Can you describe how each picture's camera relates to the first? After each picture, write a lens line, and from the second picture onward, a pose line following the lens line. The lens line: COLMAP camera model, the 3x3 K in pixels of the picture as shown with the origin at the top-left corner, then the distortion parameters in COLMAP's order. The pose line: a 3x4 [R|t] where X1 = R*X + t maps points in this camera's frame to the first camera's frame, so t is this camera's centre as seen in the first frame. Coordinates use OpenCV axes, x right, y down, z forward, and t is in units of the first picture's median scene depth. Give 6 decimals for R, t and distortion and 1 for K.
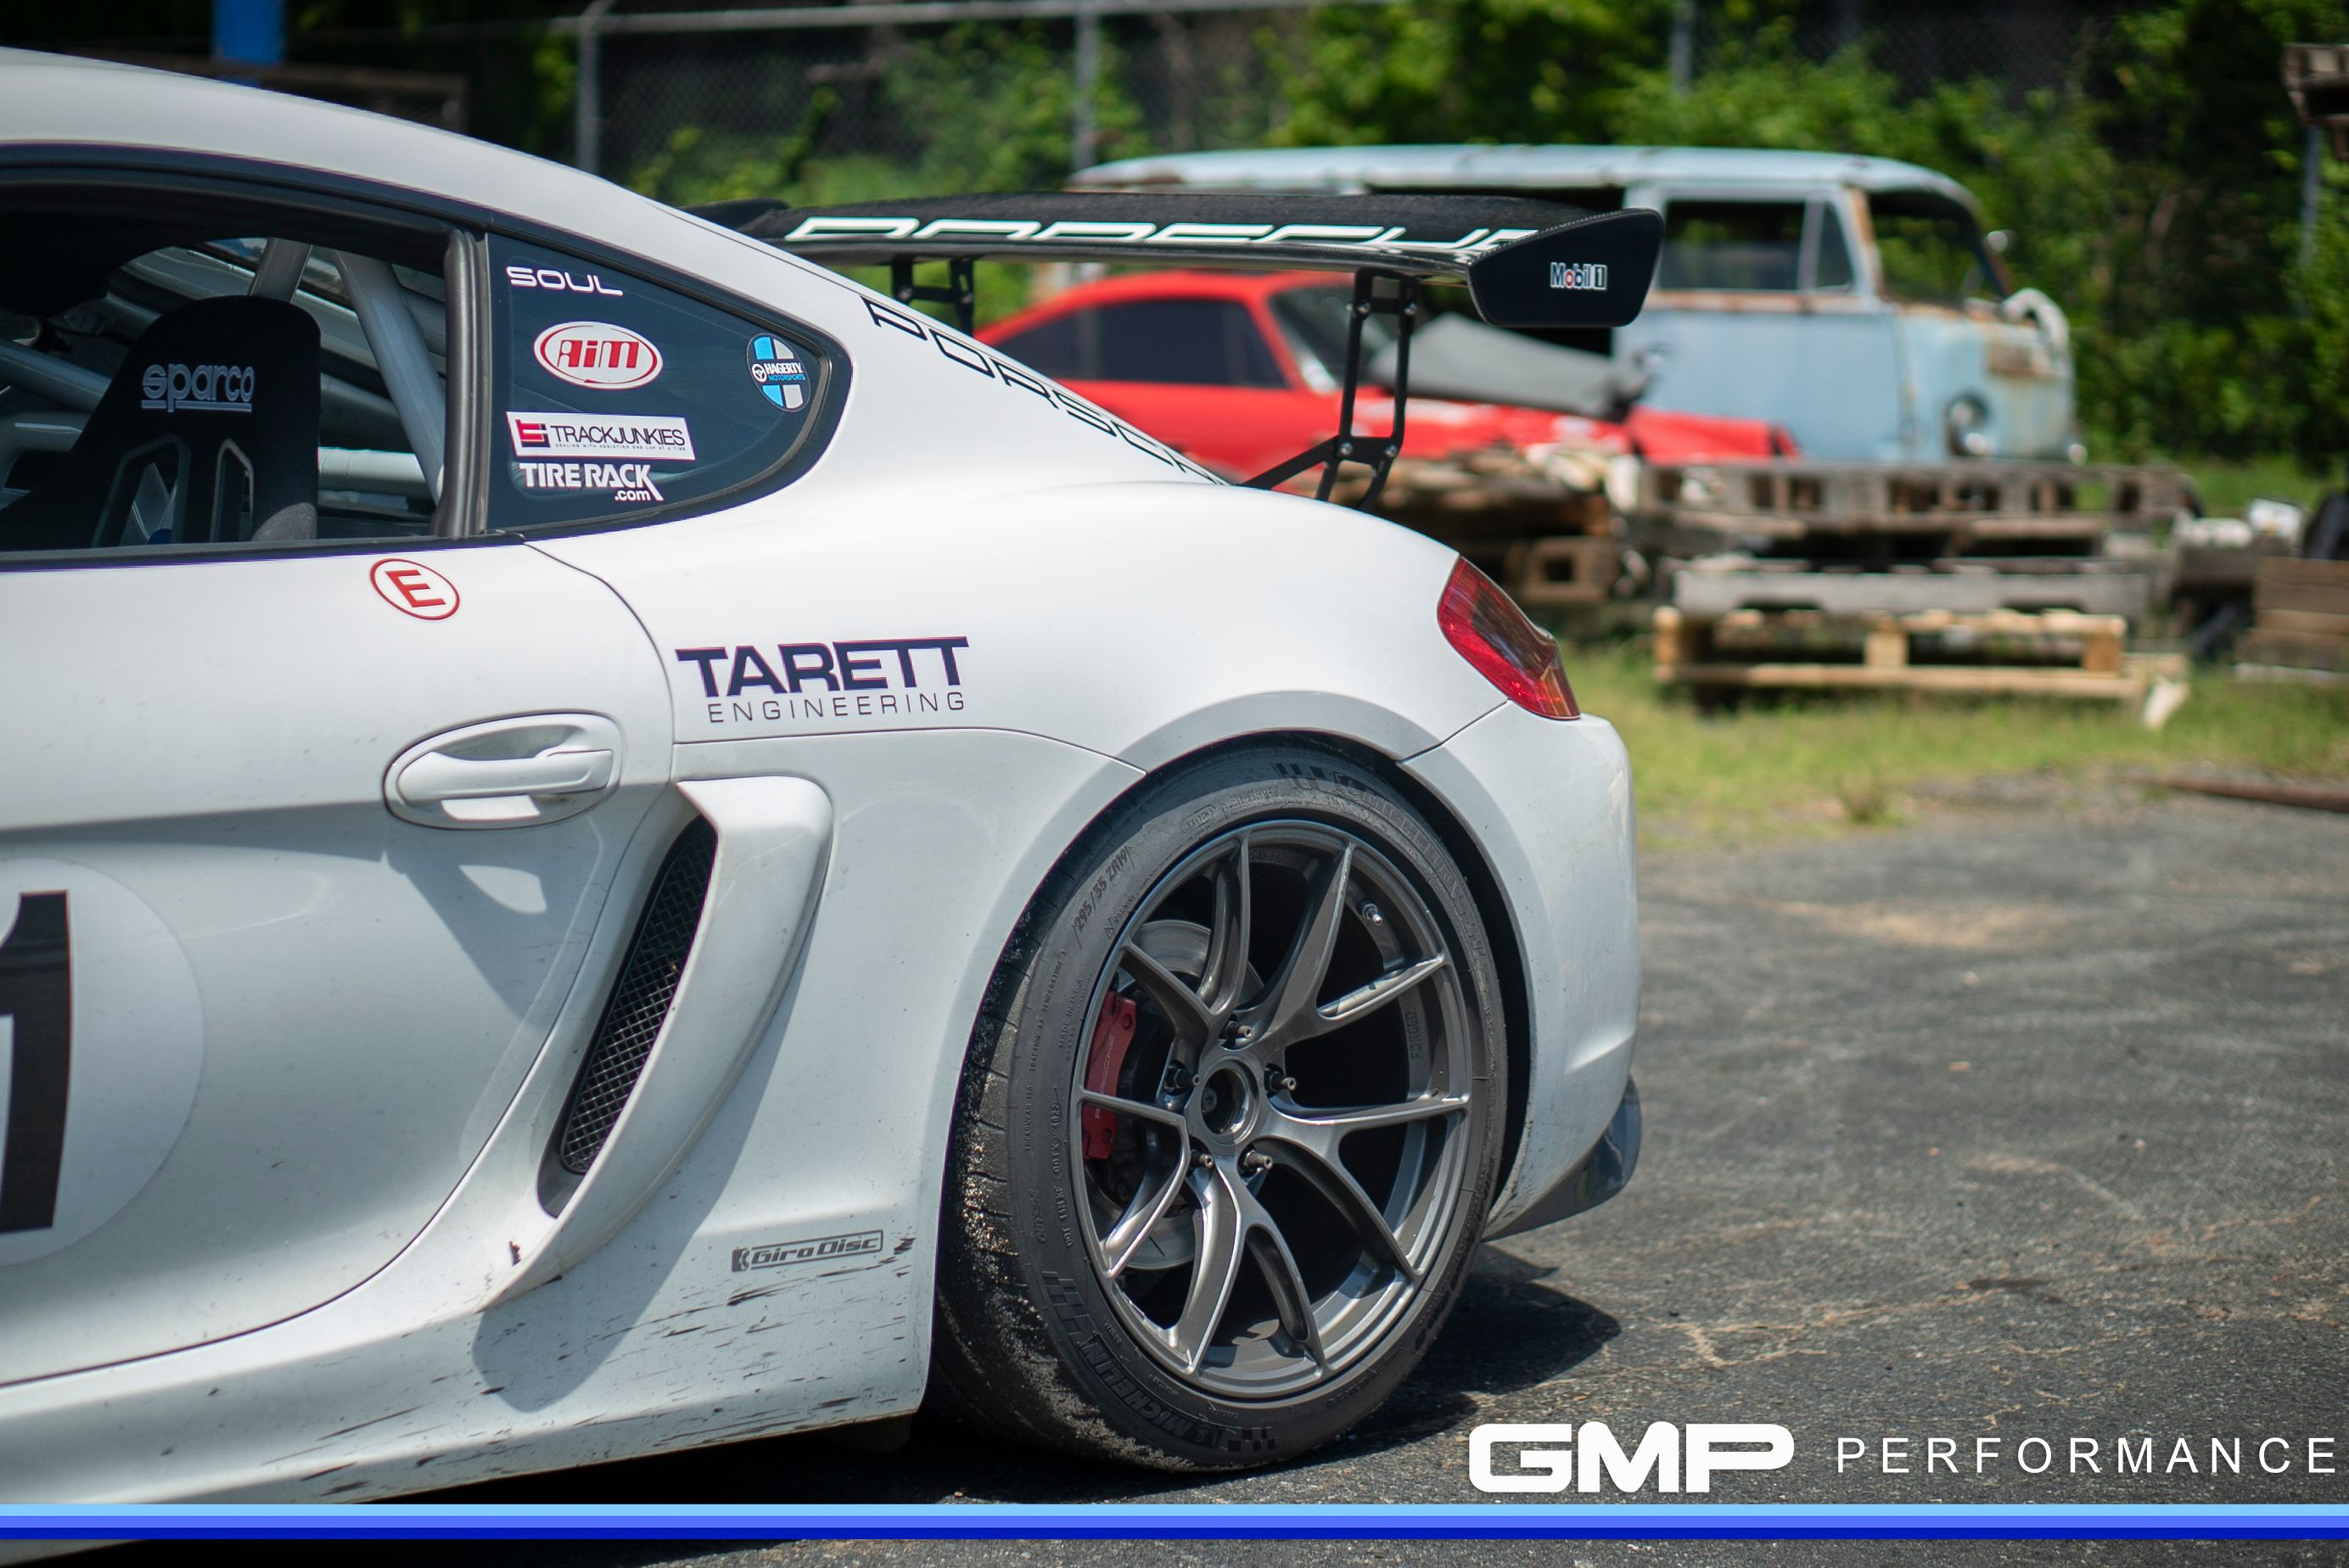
lens RADIAL K [[5039.9, 0, 1174.5], [0, 5039.9, 784.0], [0, 0, 1]] dist [0.076273, -0.377756]
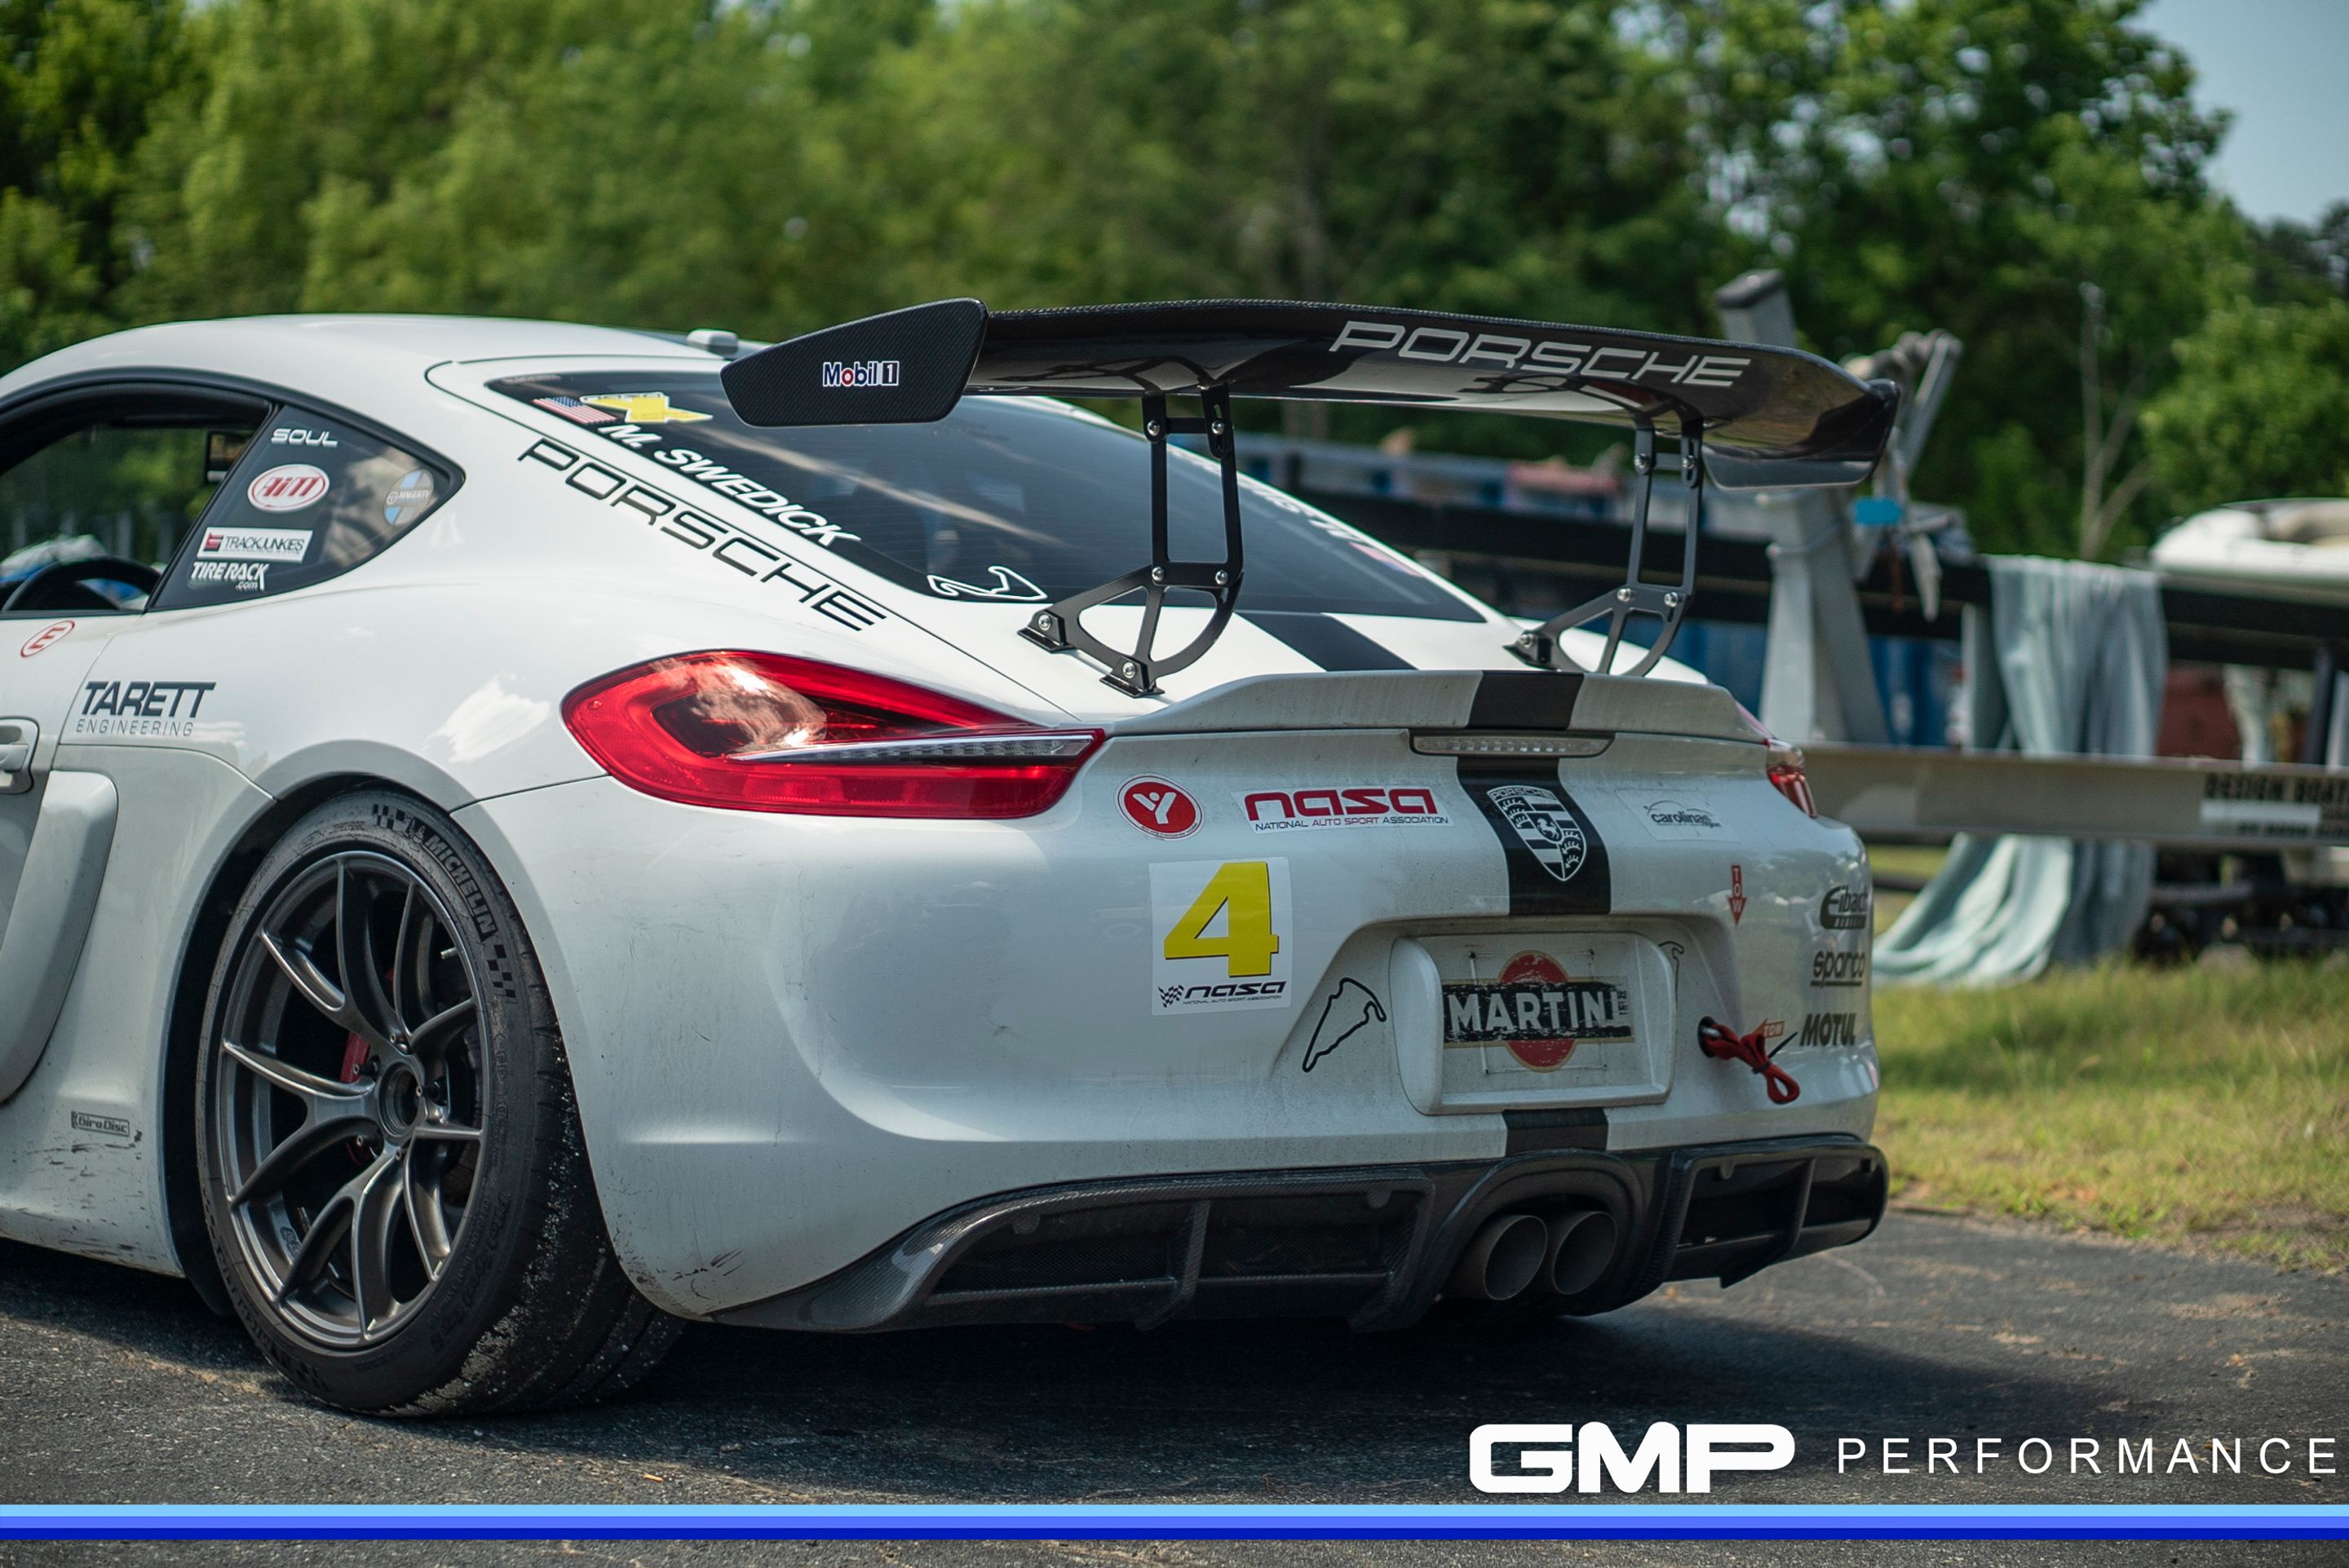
lens RADIAL K [[5039.6, 0, 1174.5], [0, 5039.6, 784.0], [0, 0, 1]] dist [0.076273, -0.377756]
pose [[-0.051311, -0.010902, -0.998623, 1.244985], [-0.121854, 0.992538, -0.004574, -0.027340], [0.991221, 0.121451, -0.052257, 1.310722]]
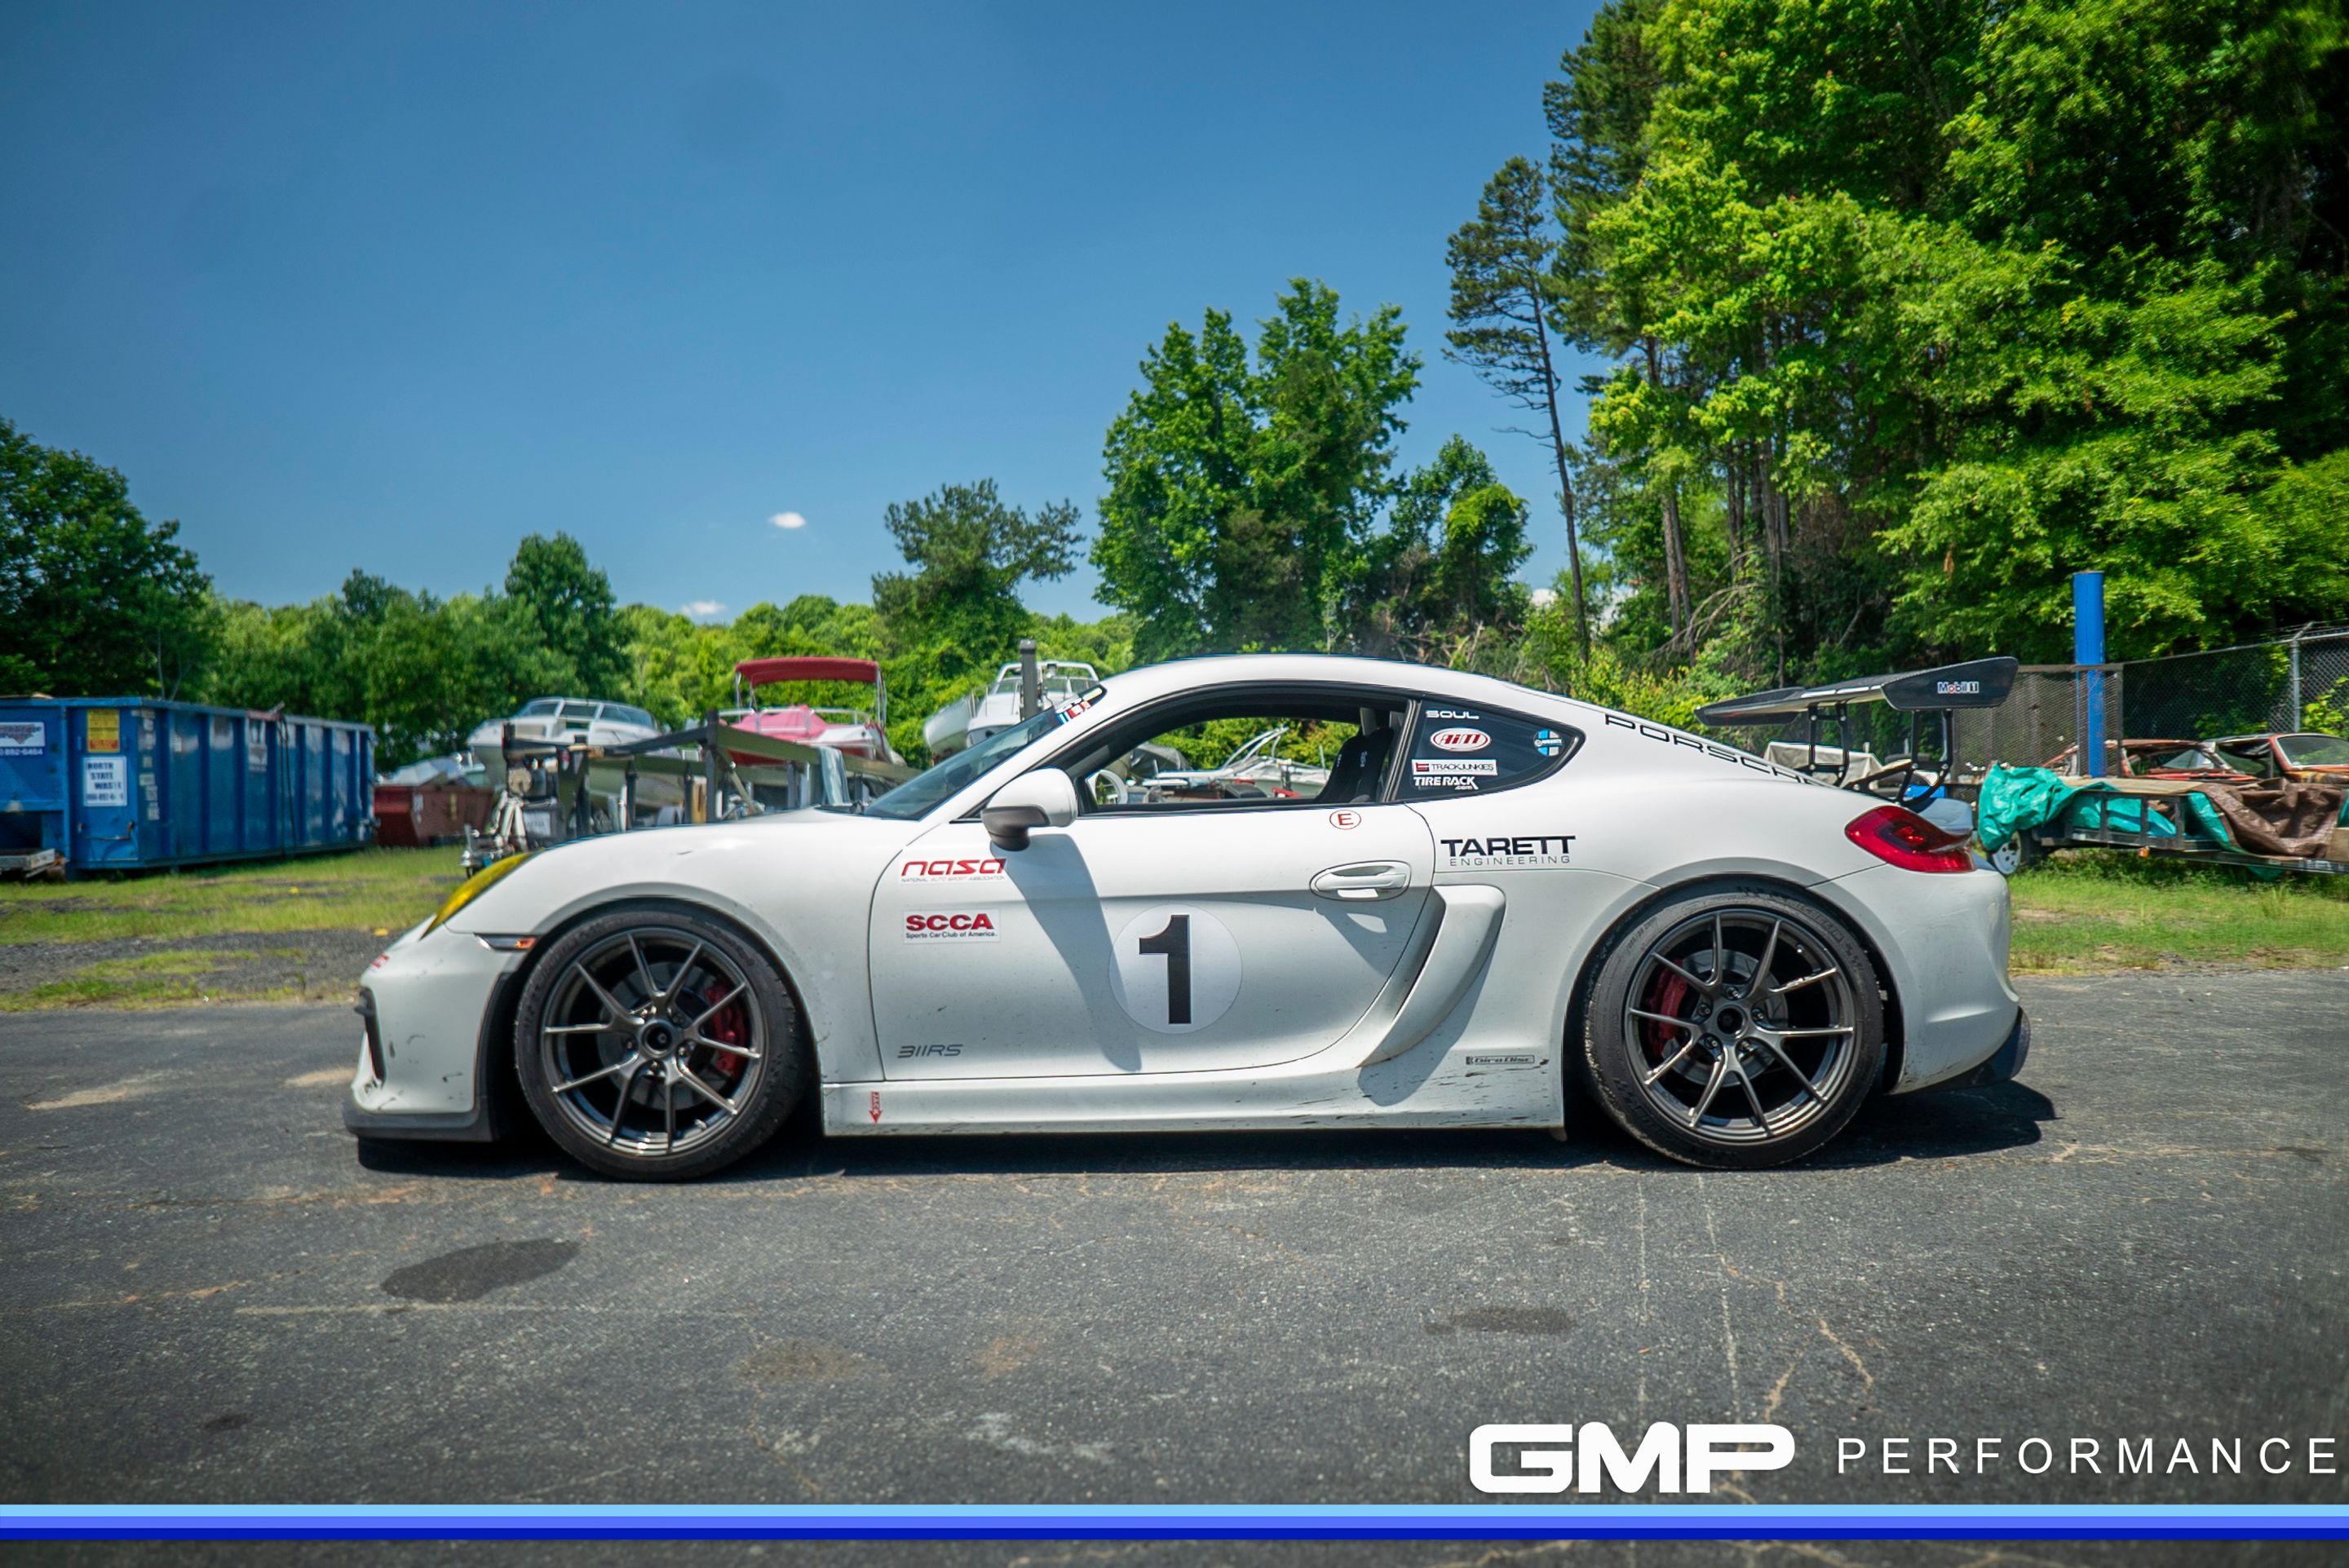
lens RADIAL K [[1599.7, 0, 1167.5], [0, 1599.7, 785.4], [0, 0, 1]] dist [-0.067647, 0.093958]
pose [[0.688319, -0.038161, -0.724404, 0.421998], [-0.028663, 0.996405, -0.079724, 0.017760], [0.724842, 0.075639, 0.684750, 0.259651]]
